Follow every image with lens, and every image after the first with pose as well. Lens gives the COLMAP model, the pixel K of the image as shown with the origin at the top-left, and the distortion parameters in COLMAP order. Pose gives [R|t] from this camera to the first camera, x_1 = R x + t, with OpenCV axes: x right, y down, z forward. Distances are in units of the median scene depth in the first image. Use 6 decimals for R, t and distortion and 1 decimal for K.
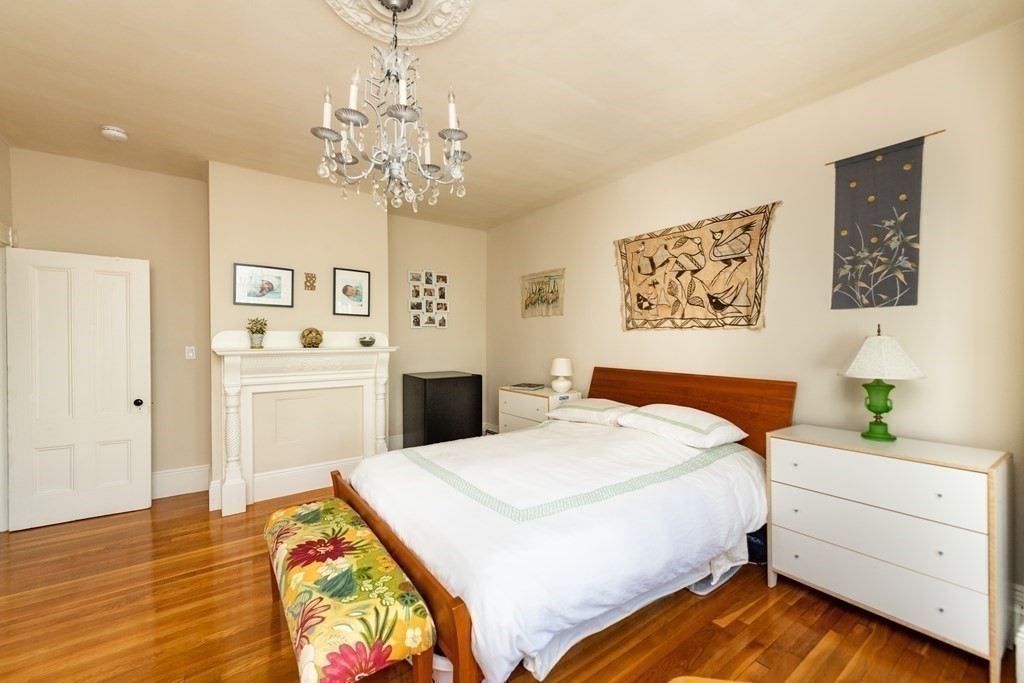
lens RADIAL K [[409.3, 0, 512.1], [0, 409.3, 343.5], [0, 0, 1]] dist [0.008364, -0.001338]
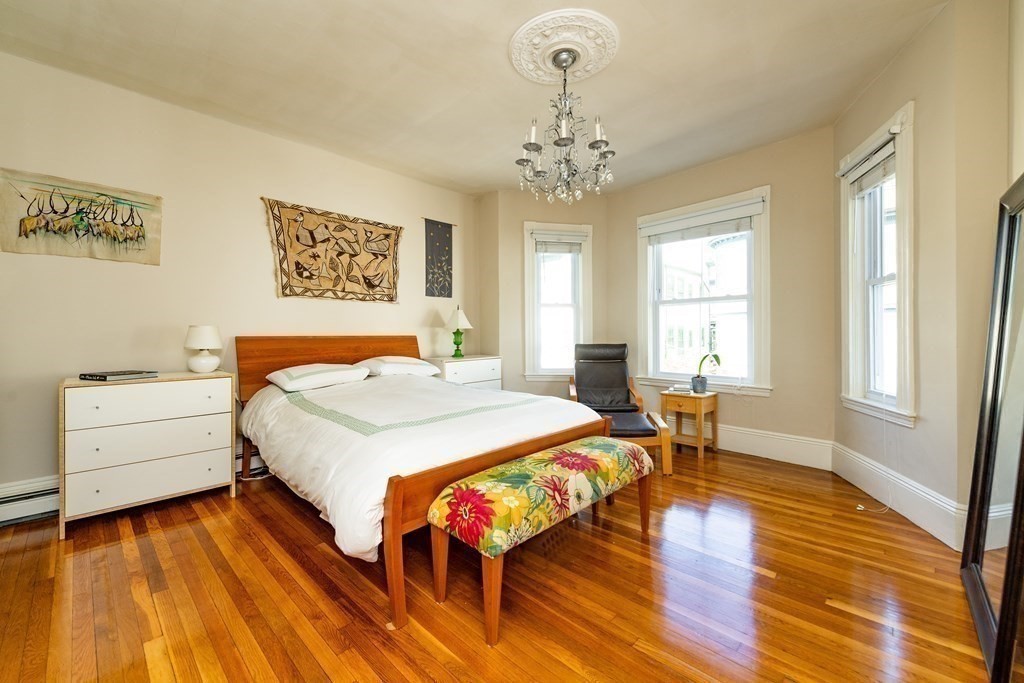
lens RADIAL K [[409.3, 0, 493.8], [0, 409.3, 332.0], [0, 0, 1]] dist [0.008364, -0.001338]
pose [[-0.149022, 0.005231, 0.988820, -0.852569], [0.014731, 0.999887, -0.003069, 0.070074], [-0.988724, 0.014109, -0.149082, 0.740052]]
